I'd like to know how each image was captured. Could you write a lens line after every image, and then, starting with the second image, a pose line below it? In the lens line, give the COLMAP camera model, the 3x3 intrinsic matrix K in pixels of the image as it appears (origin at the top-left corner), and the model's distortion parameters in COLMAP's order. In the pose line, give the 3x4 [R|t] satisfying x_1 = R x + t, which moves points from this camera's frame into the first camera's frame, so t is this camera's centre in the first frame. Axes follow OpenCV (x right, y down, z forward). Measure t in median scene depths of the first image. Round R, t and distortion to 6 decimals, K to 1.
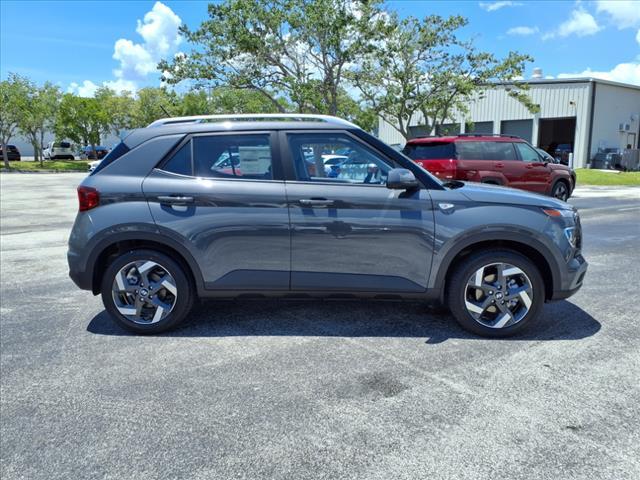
lens RADIAL K [[527.1, 0, 320.0], [0, 527.1, 240.0], [0, 0, 1]] dist [0.049614, -0.048539]
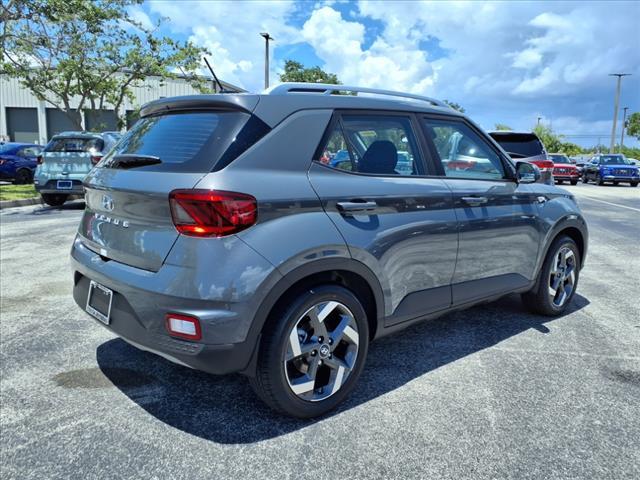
lens RADIAL K [[527.1, 0, 320.0], [0, 527.1, 240.0], [0, 0, 1]] dist [0.049614, -0.048539]
pose [[0.702781, -0.093641, 0.705217, -0.780127], [0.081560, 0.995368, 0.050889, -0.070446], [-0.706716, 0.021754, 0.707163, 0.542747]]
